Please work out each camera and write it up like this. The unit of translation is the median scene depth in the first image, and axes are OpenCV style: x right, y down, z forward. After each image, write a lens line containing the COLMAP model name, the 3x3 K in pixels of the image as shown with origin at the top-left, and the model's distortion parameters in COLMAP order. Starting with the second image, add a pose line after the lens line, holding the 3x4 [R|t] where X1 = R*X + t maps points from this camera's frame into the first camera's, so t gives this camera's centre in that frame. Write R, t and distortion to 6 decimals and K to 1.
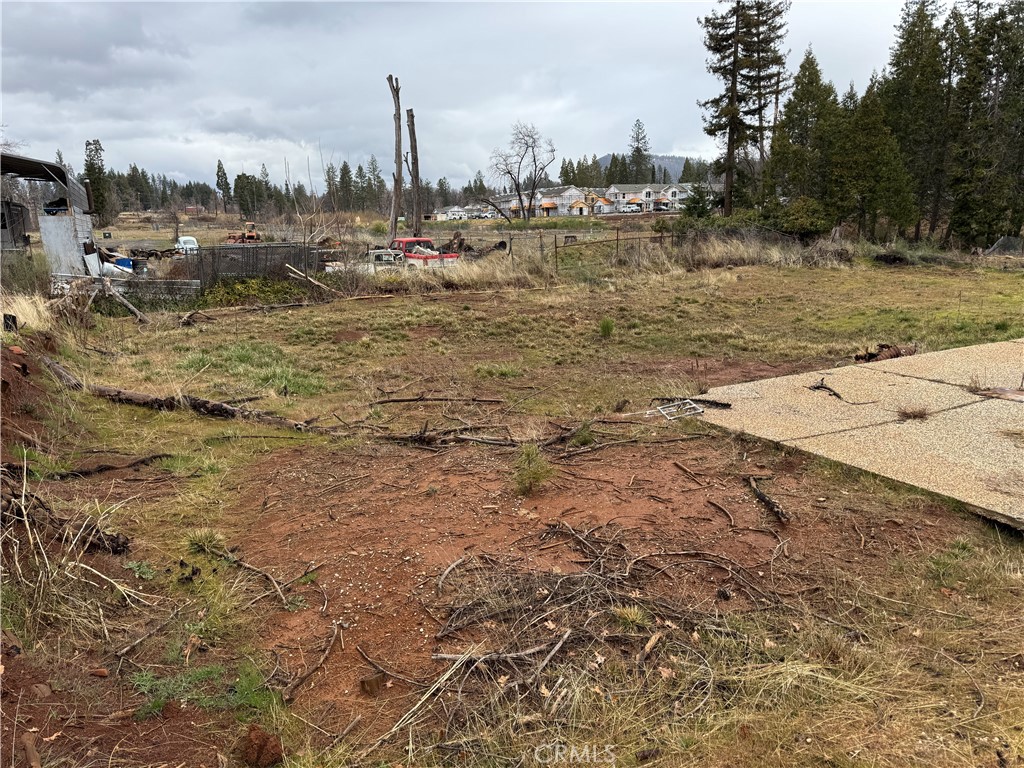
lens RADIAL K [[731.5, 0, 519.8], [0, 731.5, 387.8], [0, 0, 1]] dist [0.082542, -0.094920]
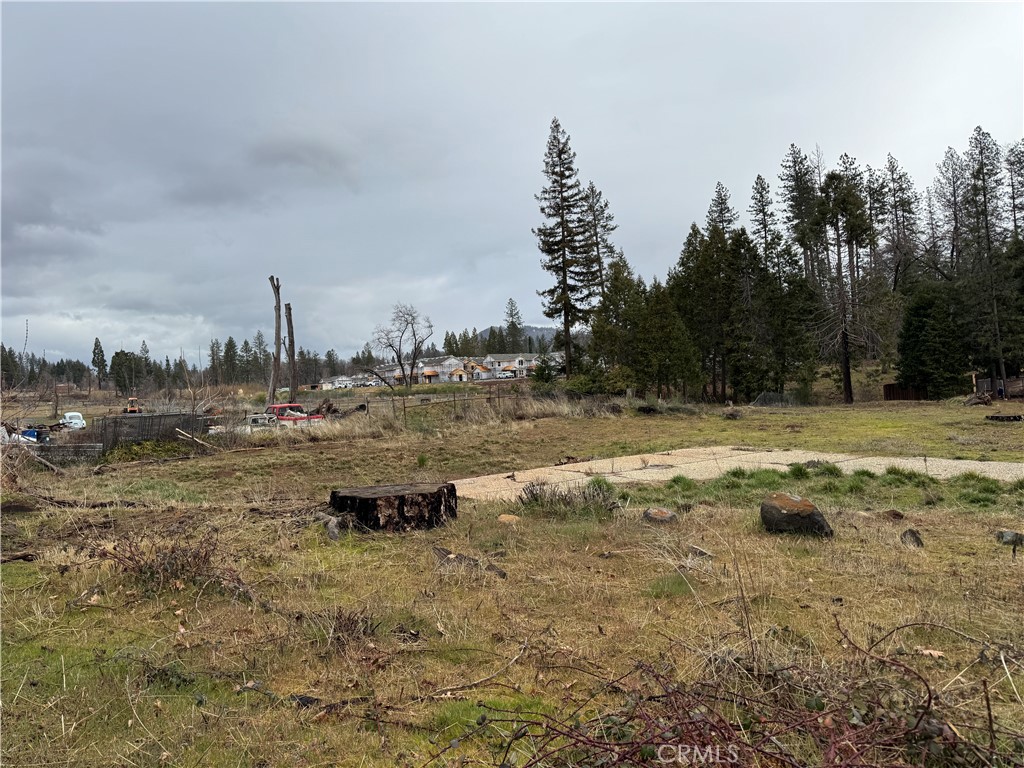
lens RADIAL K [[731.5, 0, 531.4], [0, 731.5, 379.7], [0, 0, 1]] dist [0.082542, -0.094920]
pose [[0.986677, -0.024191, 0.160884, 0.031821], [0.060633, 0.972319, -0.225654, 0.030341], [-0.150972, 0.232402, 0.960831, -0.131930]]
